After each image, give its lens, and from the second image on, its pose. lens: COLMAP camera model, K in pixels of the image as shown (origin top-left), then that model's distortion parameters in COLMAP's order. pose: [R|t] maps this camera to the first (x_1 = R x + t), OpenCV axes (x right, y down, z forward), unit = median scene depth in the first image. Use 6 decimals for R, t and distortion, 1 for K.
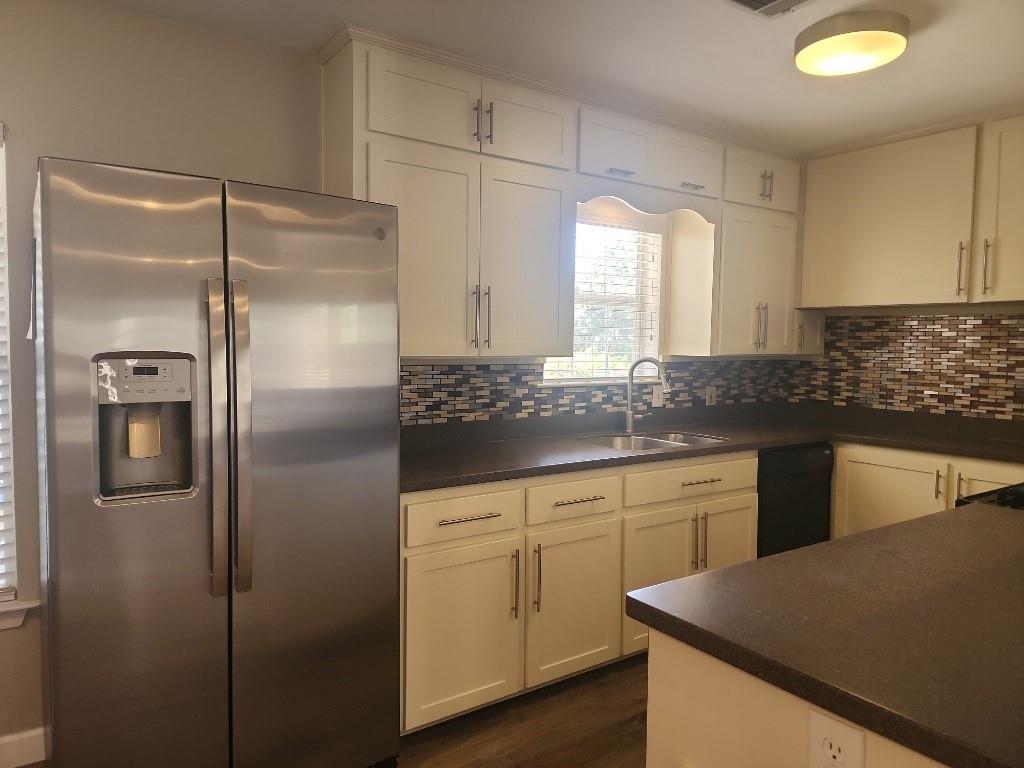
lens RADIAL K [[670.7, 0, 507.5], [0, 670.7, 387.5], [0, 0, 1]] dist [0.040418, -0.037555]
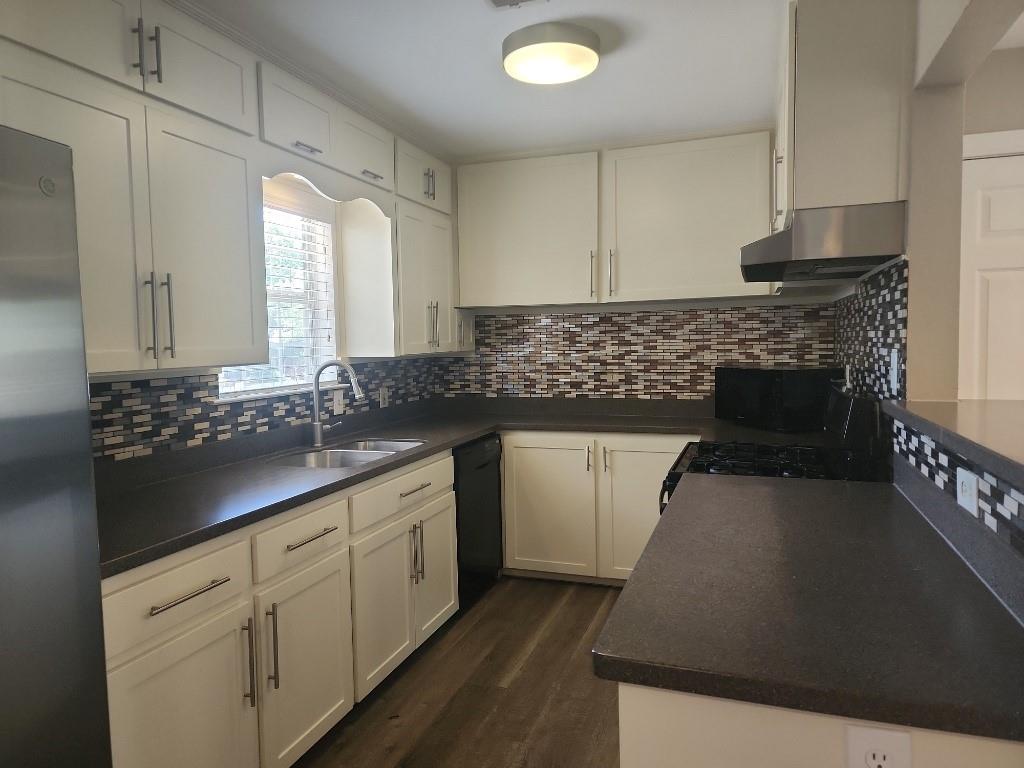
lens RADIAL K [[670.7, 0, 521.2], [0, 670.7, 381.9], [0, 0, 1]] dist [0.040418, -0.037555]
pose [[0.810007, -0.064063, 0.582911, -0.124071], [0.068395, 0.997552, 0.014593, -0.013586], [-0.582418, 0.028048, 0.812405, 0.135608]]
